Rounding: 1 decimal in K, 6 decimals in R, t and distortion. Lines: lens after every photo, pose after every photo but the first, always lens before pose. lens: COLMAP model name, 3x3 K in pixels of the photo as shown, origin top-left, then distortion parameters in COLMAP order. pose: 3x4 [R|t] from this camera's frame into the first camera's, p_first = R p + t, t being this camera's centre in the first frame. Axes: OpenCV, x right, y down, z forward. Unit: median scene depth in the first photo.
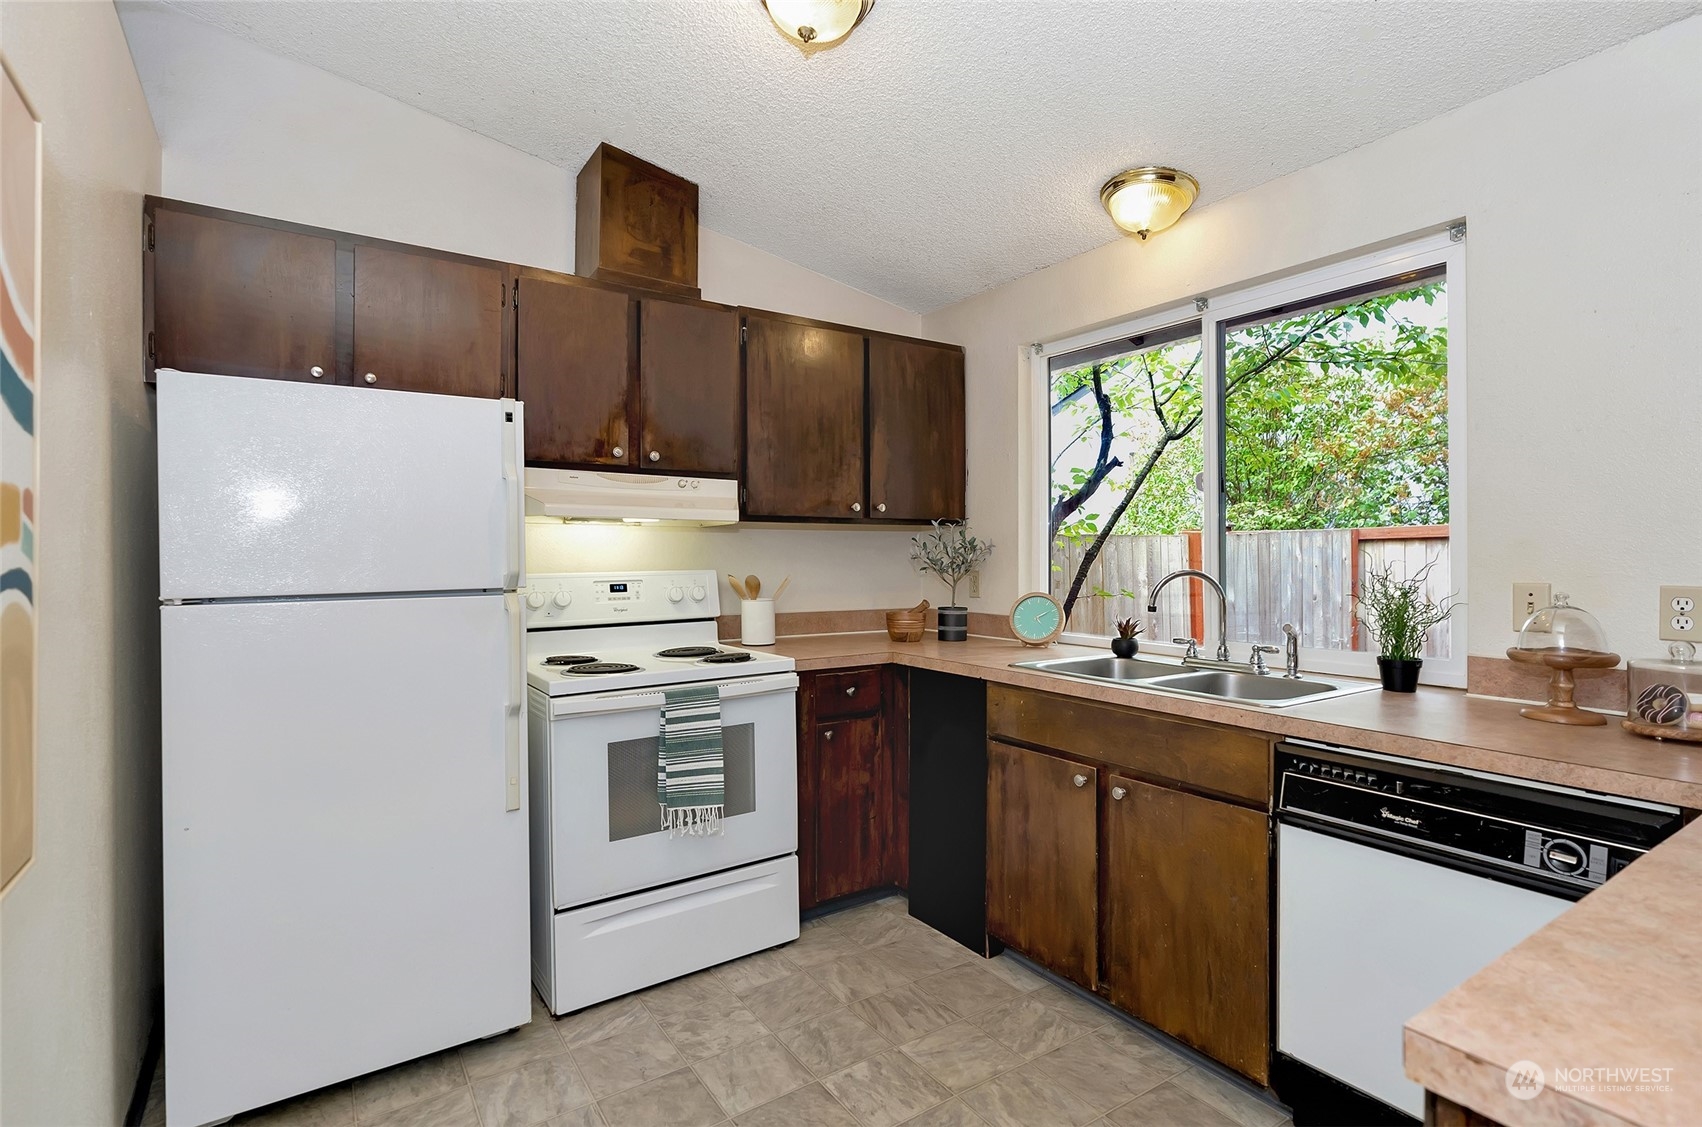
lens RADIAL K [[803.7, 0, 894.0], [0, 803.7, 555.7], [0, 0, 1]] dist [0.043342, -0.023894]
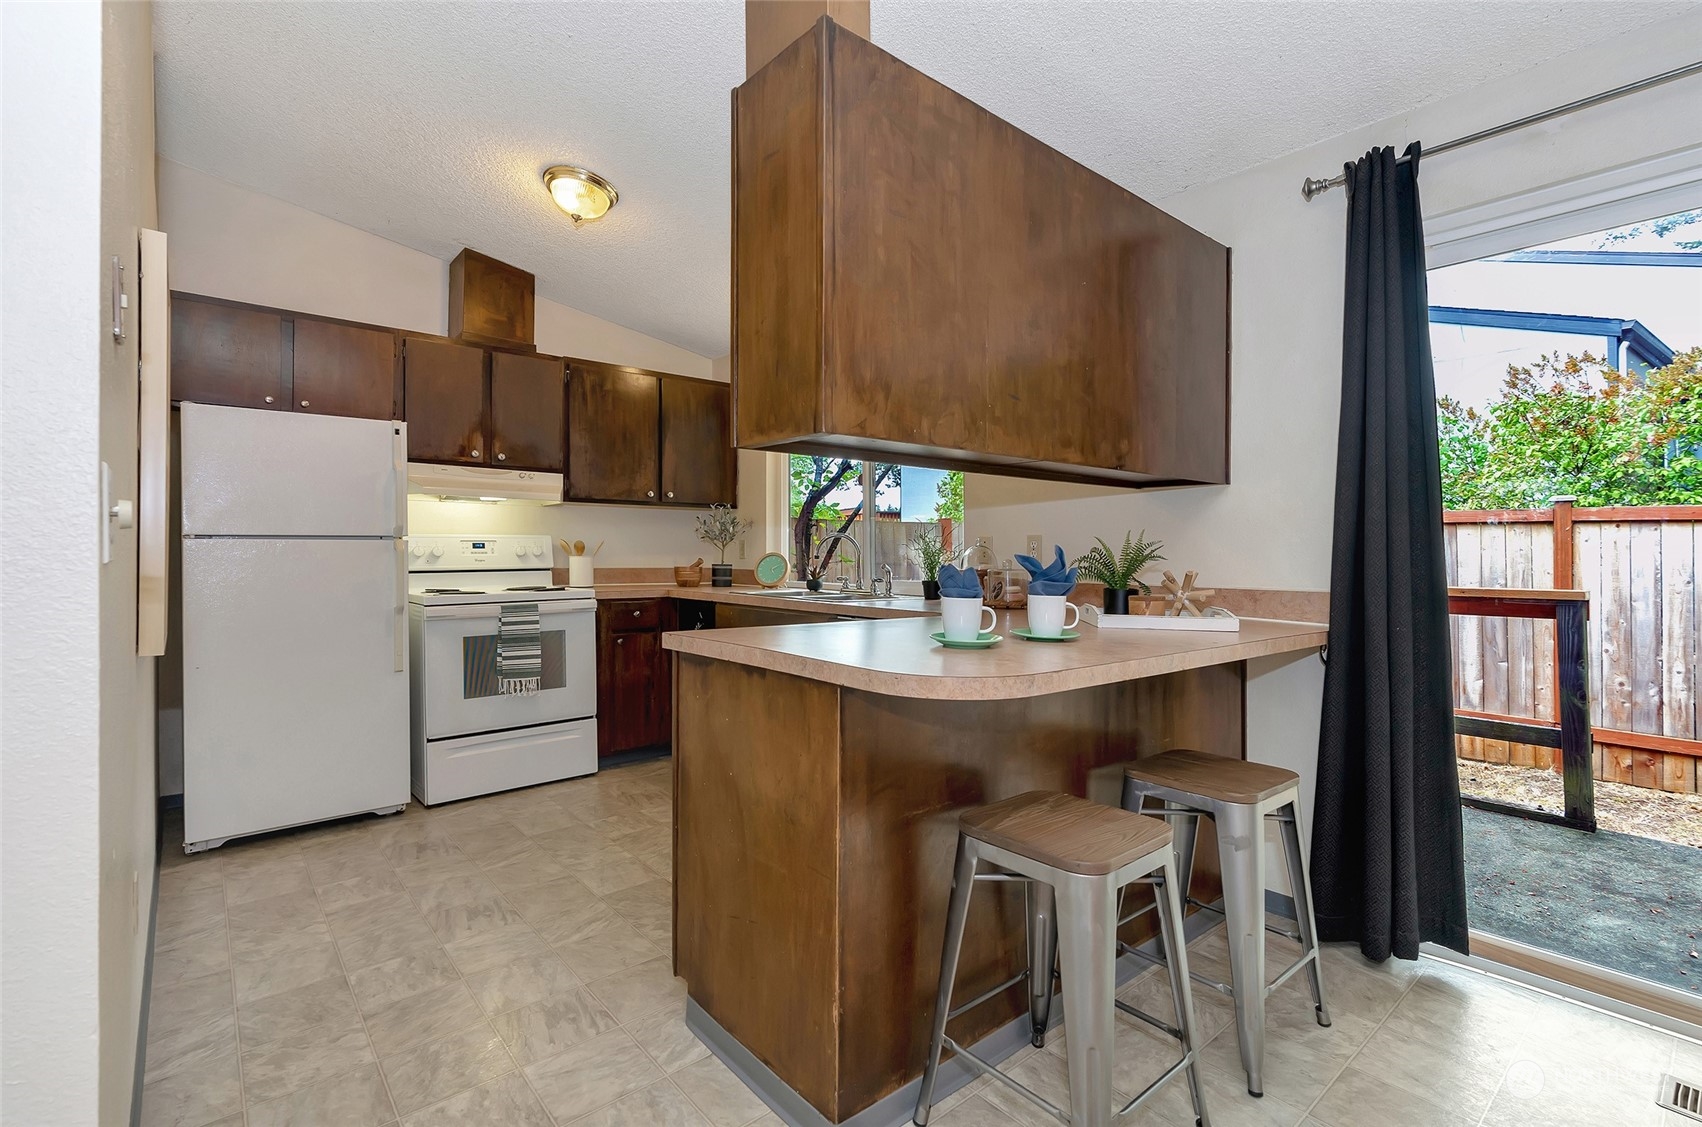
lens RADIAL K [[777.4, 0, 865.1], [0, 777.4, 556.8], [0, 0, 1]] dist [0.047477, 0.000000]
pose [[0.997233, 0.007214, 0.073985, 0.275106], [-0.007664, 0.999954, 0.005794, 0.049944], [-0.073939, -0.006345, 0.997243, -0.519006]]
